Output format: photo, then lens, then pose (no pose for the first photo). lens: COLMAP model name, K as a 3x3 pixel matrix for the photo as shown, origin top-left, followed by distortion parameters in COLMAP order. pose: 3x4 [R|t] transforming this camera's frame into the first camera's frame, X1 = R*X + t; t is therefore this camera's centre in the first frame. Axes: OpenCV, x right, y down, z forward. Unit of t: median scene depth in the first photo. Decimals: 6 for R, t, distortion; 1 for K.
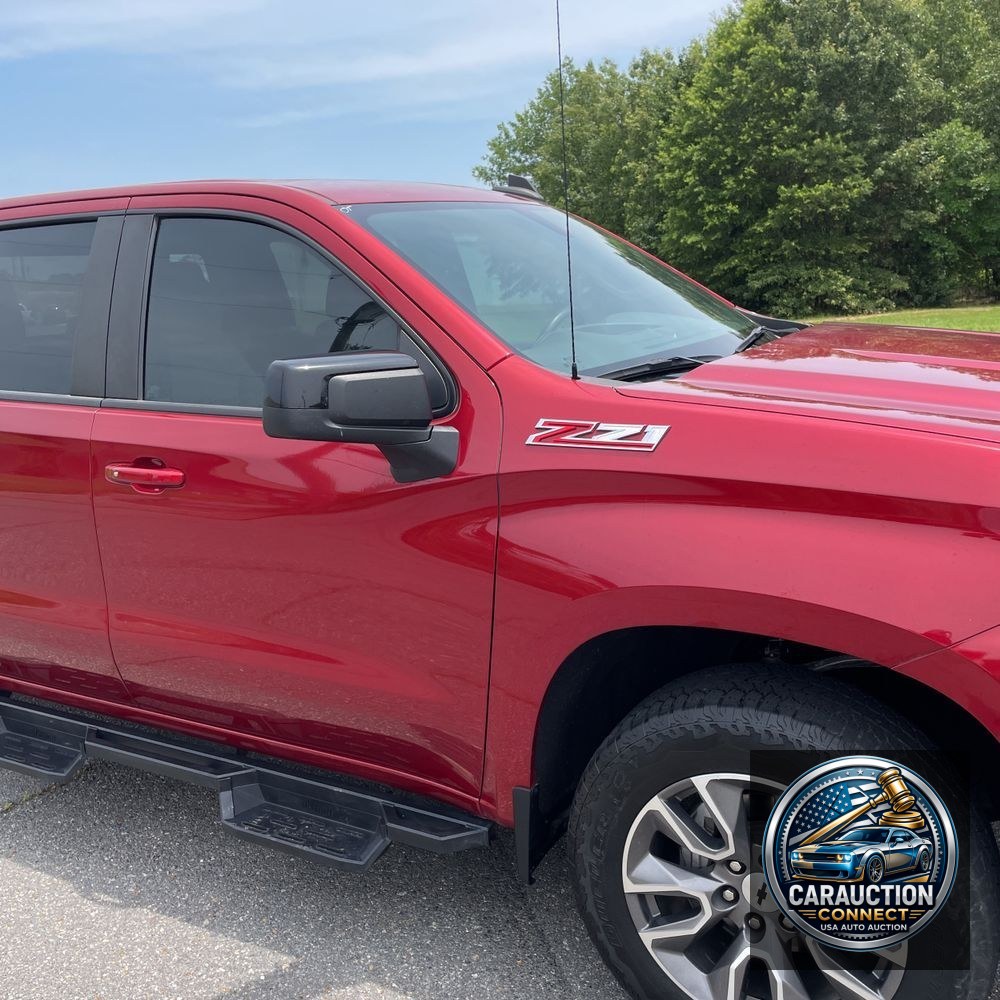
lens RADIAL K [[1016.1, 0, 501.1], [0, 1016.1, 517.4], [0, 0, 1]] dist [0.085830, -0.117185]
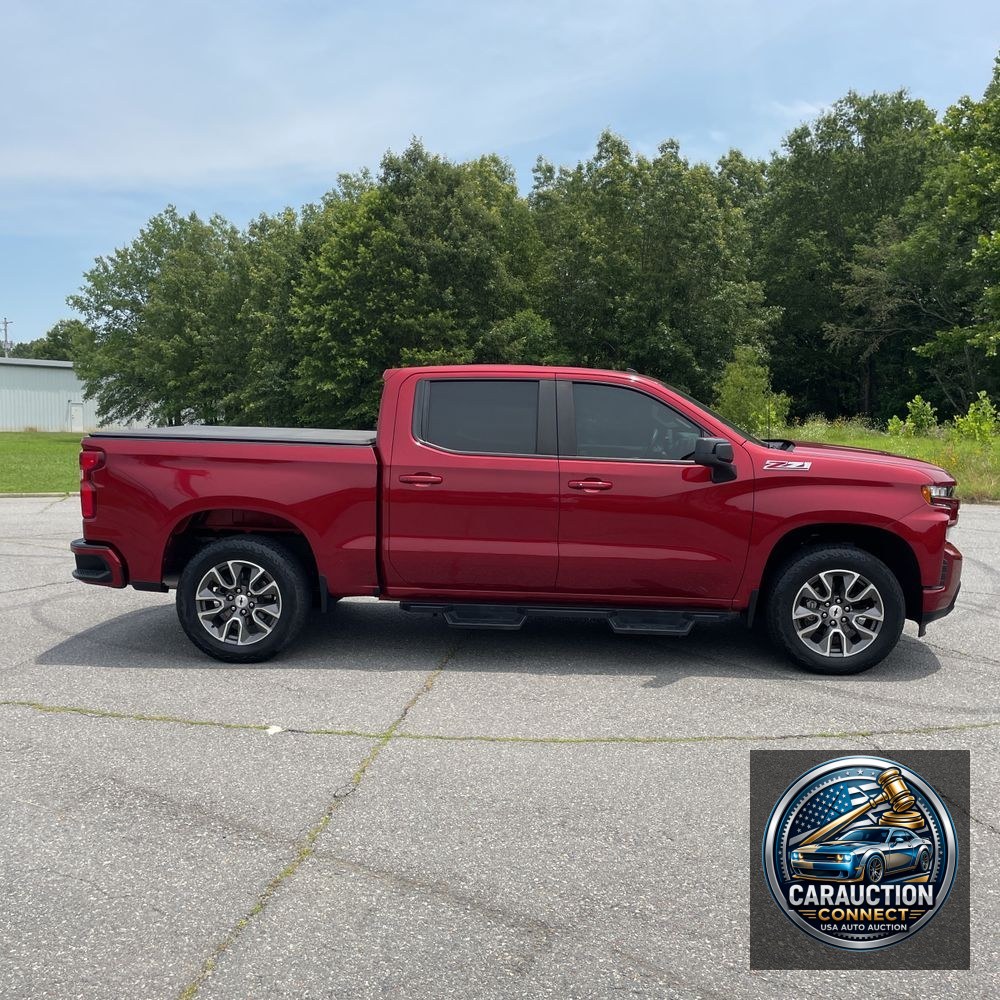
lens RADIAL K [[1062.0, 0, 500.0], [0, 1062.0, 500.0], [0, 0, 1]] dist [0.043811, -0.024158]
pose [[0.908533, 0.030356, 0.416709, -0.118369], [0.035422, 0.988170, -0.149214, 0.027517], [-0.416309, 0.150326, 0.896710, -0.089565]]
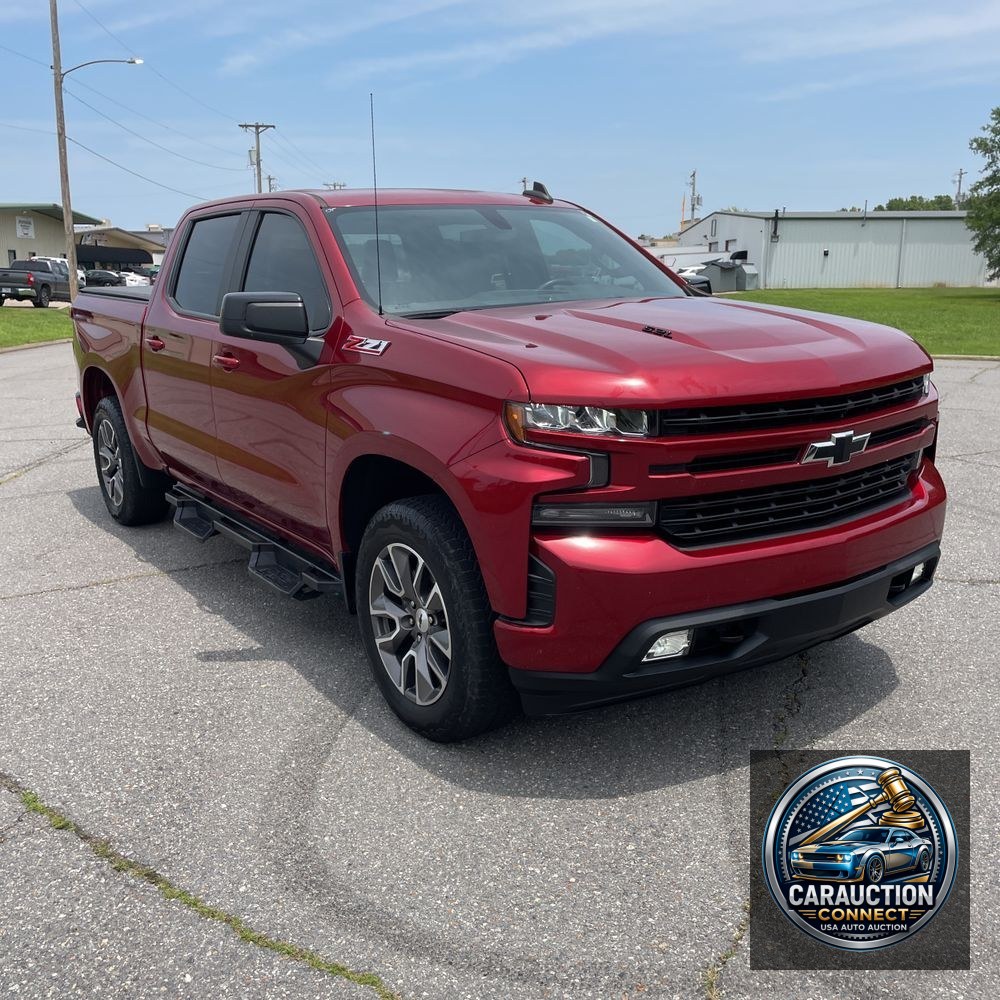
lens RADIAL K [[1016.1, 0, 501.1], [0, 1016.1, 517.4], [0, 0, 1]] dist [0.085830, -0.117185]
pose [[0.893800, 0.138430, -0.426566, 0.061977], [-0.129202, 0.990323, 0.050660, 0.005301], [0.429451, 0.009834, 0.903036, -0.027629]]
